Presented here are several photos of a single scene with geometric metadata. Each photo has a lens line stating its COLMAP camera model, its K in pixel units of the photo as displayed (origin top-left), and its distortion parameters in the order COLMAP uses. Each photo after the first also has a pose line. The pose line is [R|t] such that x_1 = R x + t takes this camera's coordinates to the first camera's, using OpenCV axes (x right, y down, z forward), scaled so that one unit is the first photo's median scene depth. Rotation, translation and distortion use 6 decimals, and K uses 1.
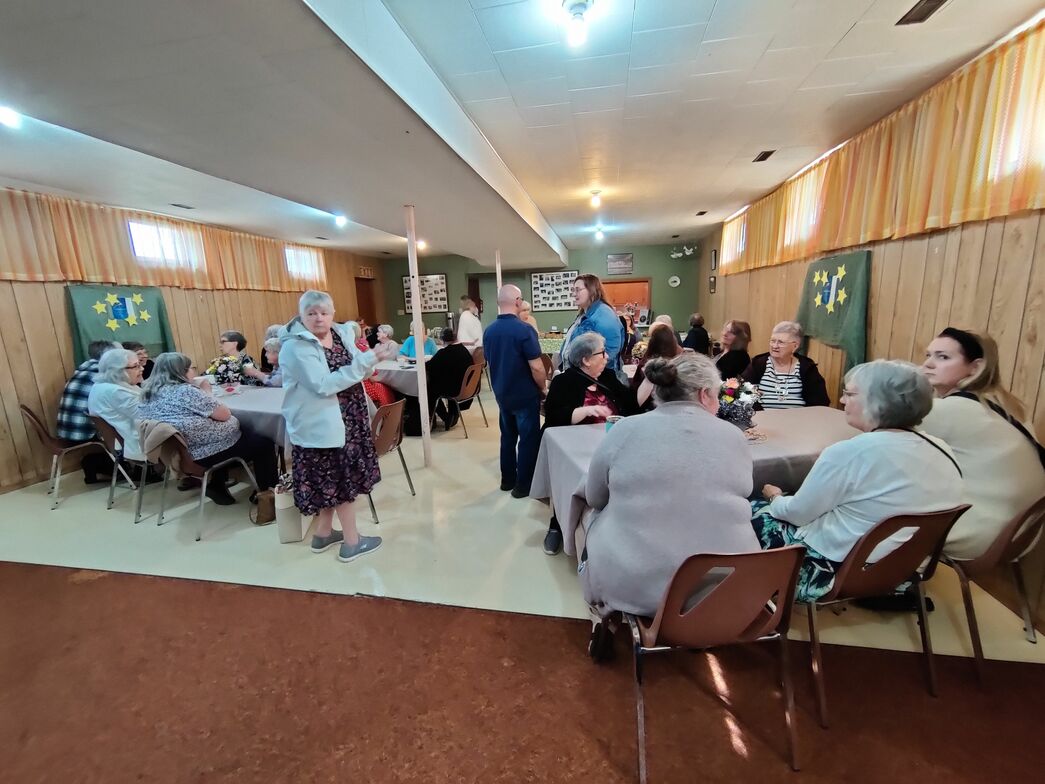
lens RADIAL K [[455.0, 0, 519.0], [0, 455.0, 392.2], [0, 0, 1]] dist [-0.004055, 0.000361]
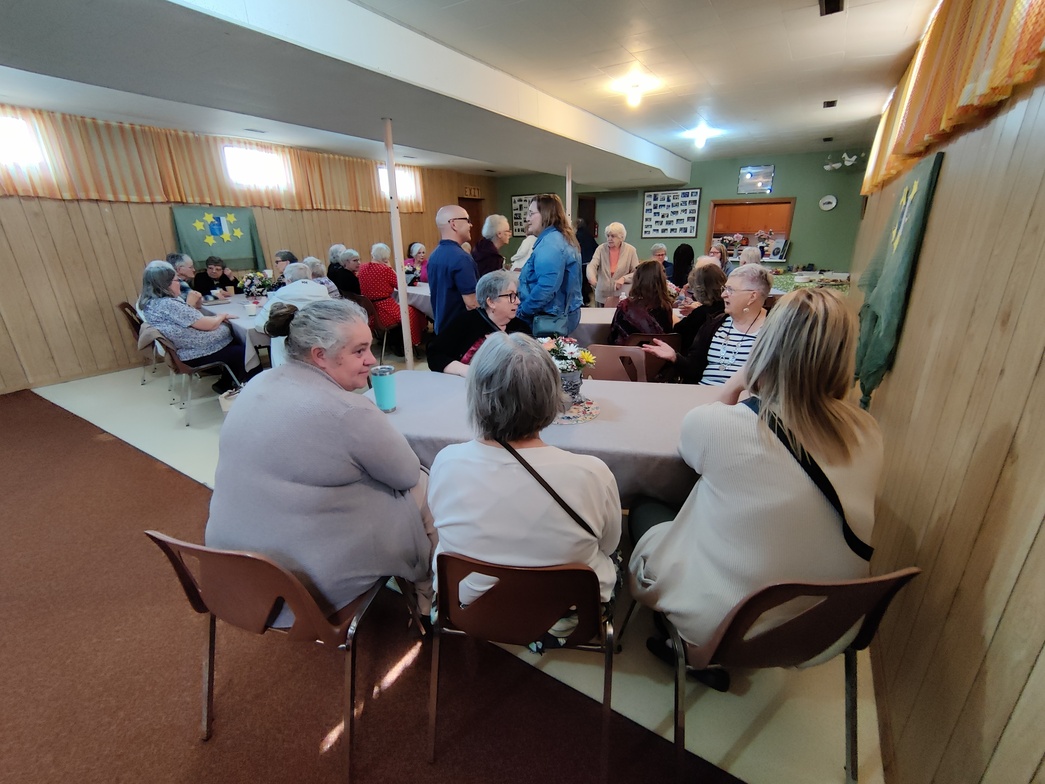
lens RADIAL K [[455.0, 0, 525.8], [0, 455.0, 395.1], [0, 0, 1]] dist [-0.004055, 0.000361]
pose [[0.931454, 0.143245, -0.334476, 0.294177], [-0.086496, 0.980066, 0.178856, -0.029168], [0.353429, -0.137665, 0.925276, 0.106424]]
